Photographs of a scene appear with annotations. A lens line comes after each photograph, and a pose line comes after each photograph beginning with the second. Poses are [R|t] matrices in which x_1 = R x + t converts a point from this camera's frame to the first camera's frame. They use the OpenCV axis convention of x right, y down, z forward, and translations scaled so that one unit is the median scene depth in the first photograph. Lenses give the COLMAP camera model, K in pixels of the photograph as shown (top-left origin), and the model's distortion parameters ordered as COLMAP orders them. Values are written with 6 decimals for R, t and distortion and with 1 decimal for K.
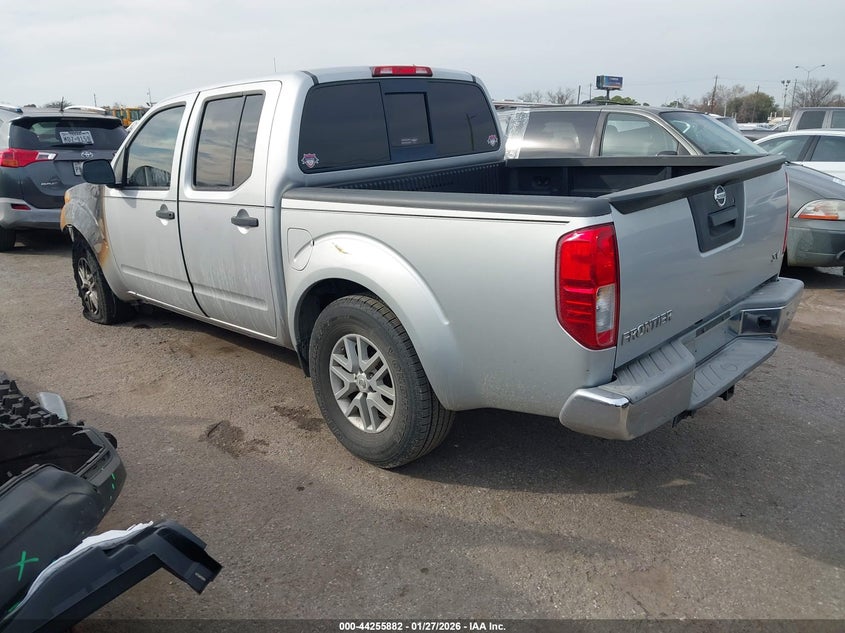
lens RADIAL K [[664.1, 0, 418.8], [0, 664.1, 313.6], [0, 0, 1]] dist [-0.003158, -0.026768]
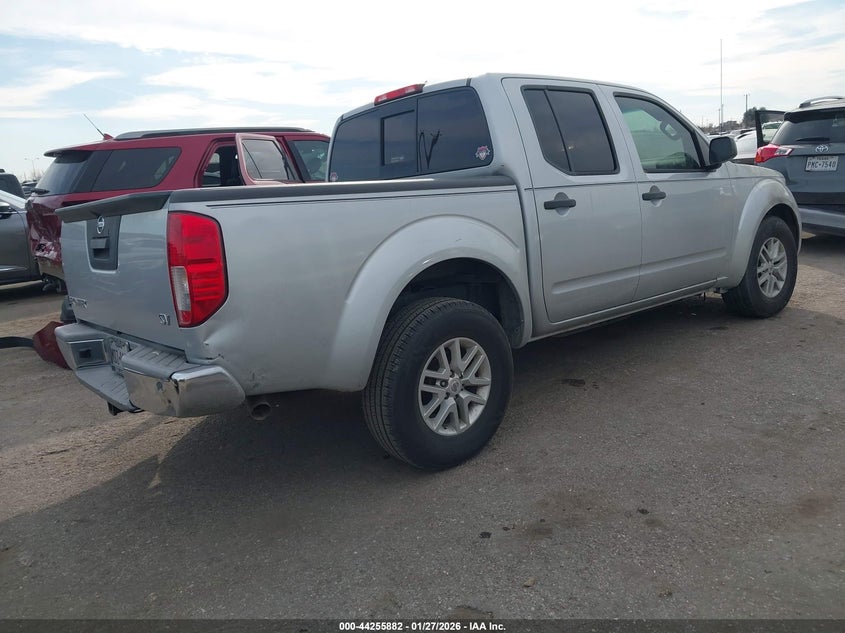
lens RADIAL K [[664.1, 0, 420.8], [0, 664.1, 318.4], [0, 0, 1]] dist [-0.003158, -0.026768]
pose [[-0.085694, 0.236844, -0.967761, 0.963239], [-0.192668, 0.949060, 0.249327, -0.258775], [0.977515, 0.207823, -0.035696, 1.005188]]
